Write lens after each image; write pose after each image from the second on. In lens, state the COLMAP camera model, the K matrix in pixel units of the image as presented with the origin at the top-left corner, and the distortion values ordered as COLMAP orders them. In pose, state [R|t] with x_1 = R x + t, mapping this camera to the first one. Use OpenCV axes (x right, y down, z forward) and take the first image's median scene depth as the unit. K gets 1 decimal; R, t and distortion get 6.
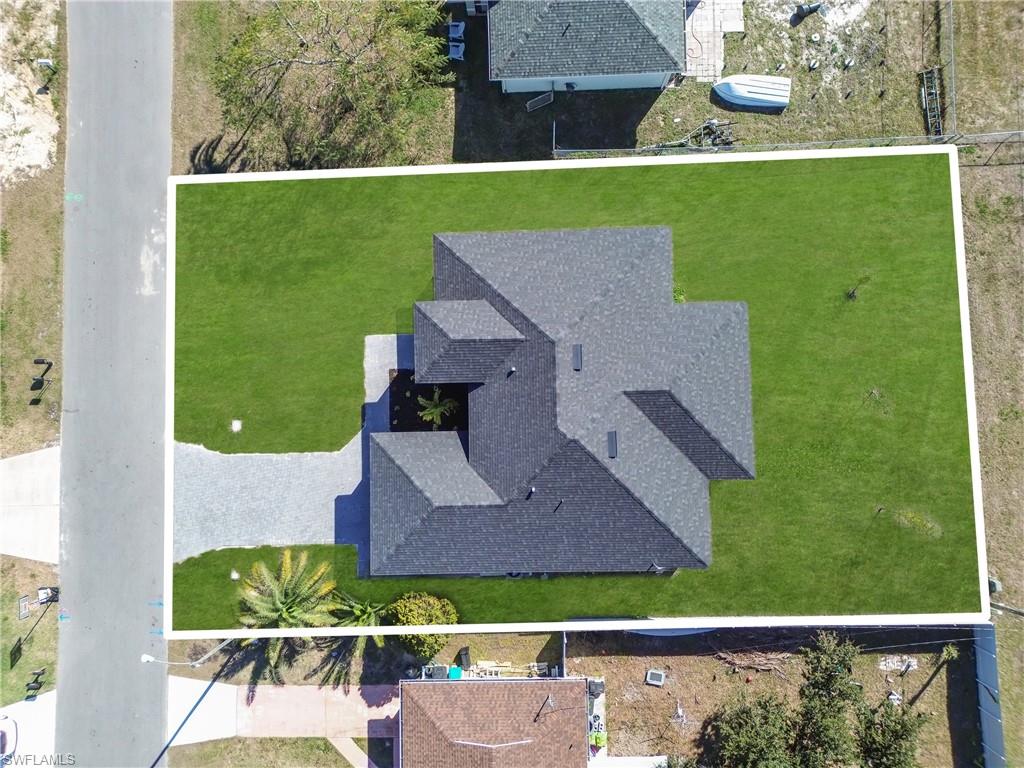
lens RADIAL K [[713.3, 0, 512.0], [0, 713.3, 384.0], [0, 0, 1]] dist [0.057757, -0.048779]
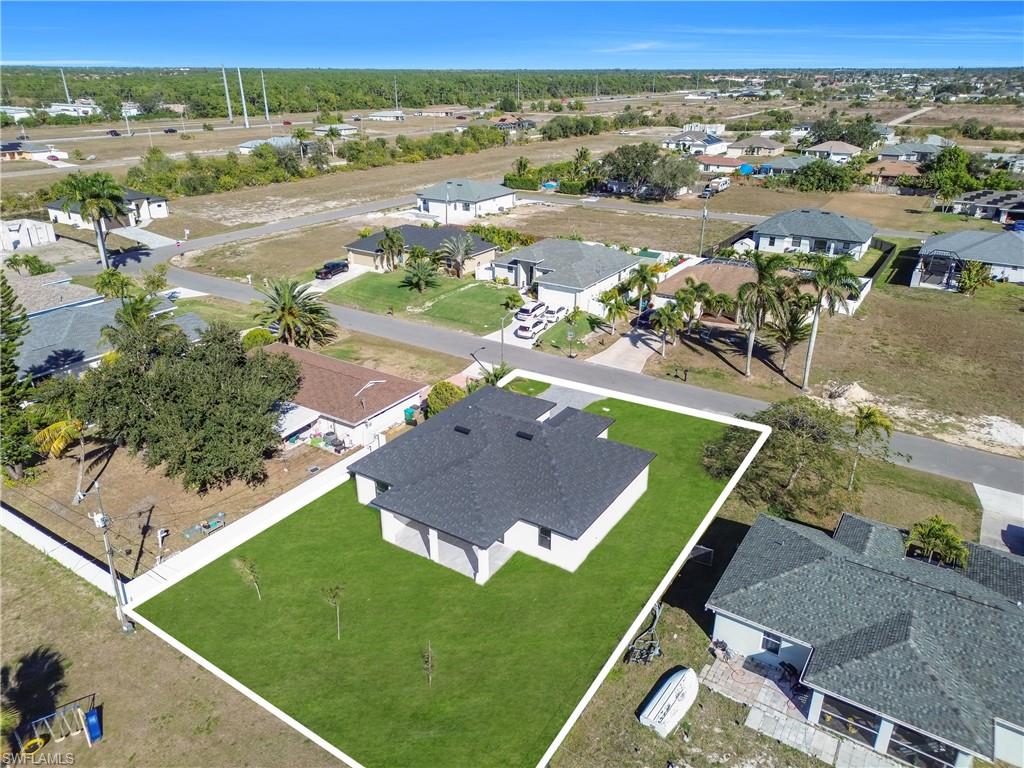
lens RADIAL K [[713.3, 0, 512.0], [0, 713.3, 384.0], [0, 0, 1]] dist [0.057757, -0.048779]
pose [[-0.562631, 0.356256, -0.746008, 0.961571], [-0.824479, -0.175592, 0.537960, -0.649976], [0.060659, 0.917741, 0.392519, 0.291197]]
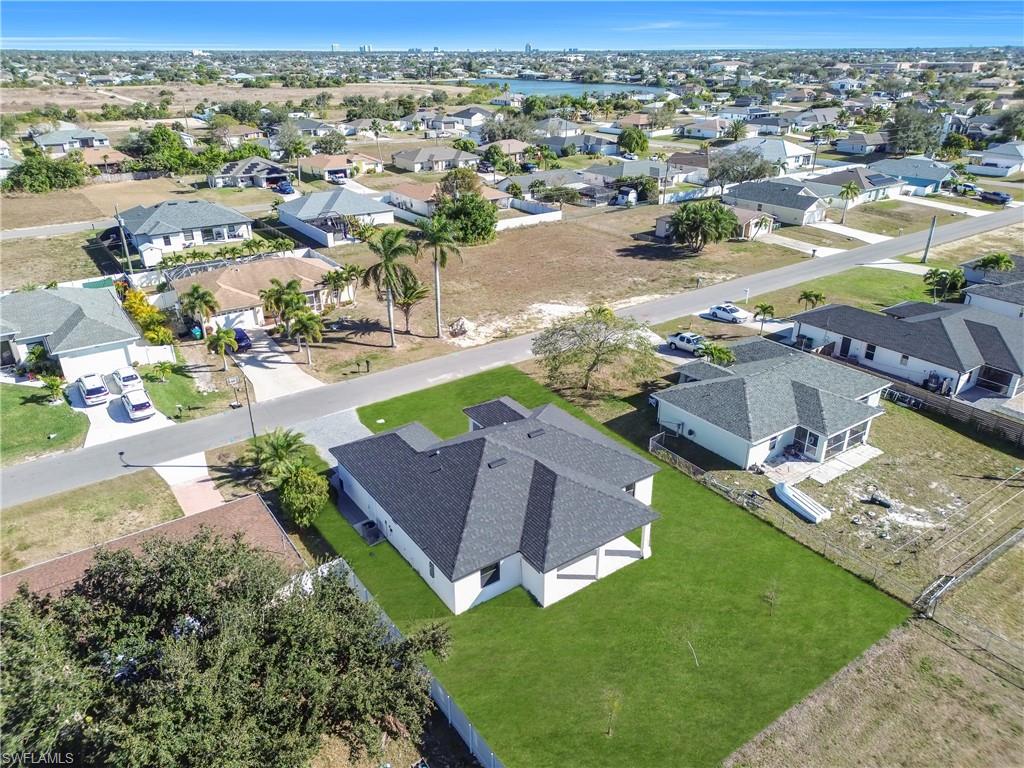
lens RADIAL K [[713.3, 0, 512.0], [0, 713.3, 384.0], [0, 0, 1]] dist [0.057757, -0.048779]
pose [[0.557372, 0.373395, -0.741560, 0.903351], [-0.829655, 0.284644, -0.480261, 0.548018], [0.031753, 0.882924, 0.468442, 0.218656]]
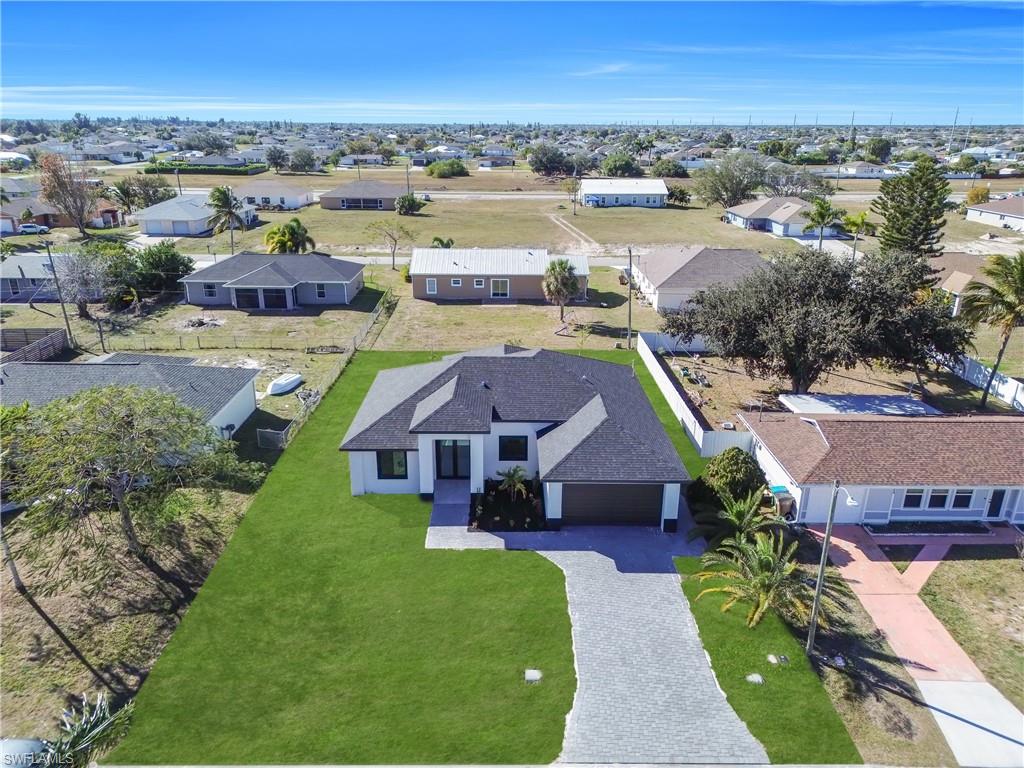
lens RADIAL K [[713.3, 0, 512.0], [0, 713.3, 384.0], [0, 0, 1]] dist [0.057757, -0.048779]
pose [[0.014231, -0.306040, 0.951912, -0.950800], [0.997724, 0.067094, 0.006655, 0.016320], [-0.065904, 0.949651, 0.306298, 0.552781]]
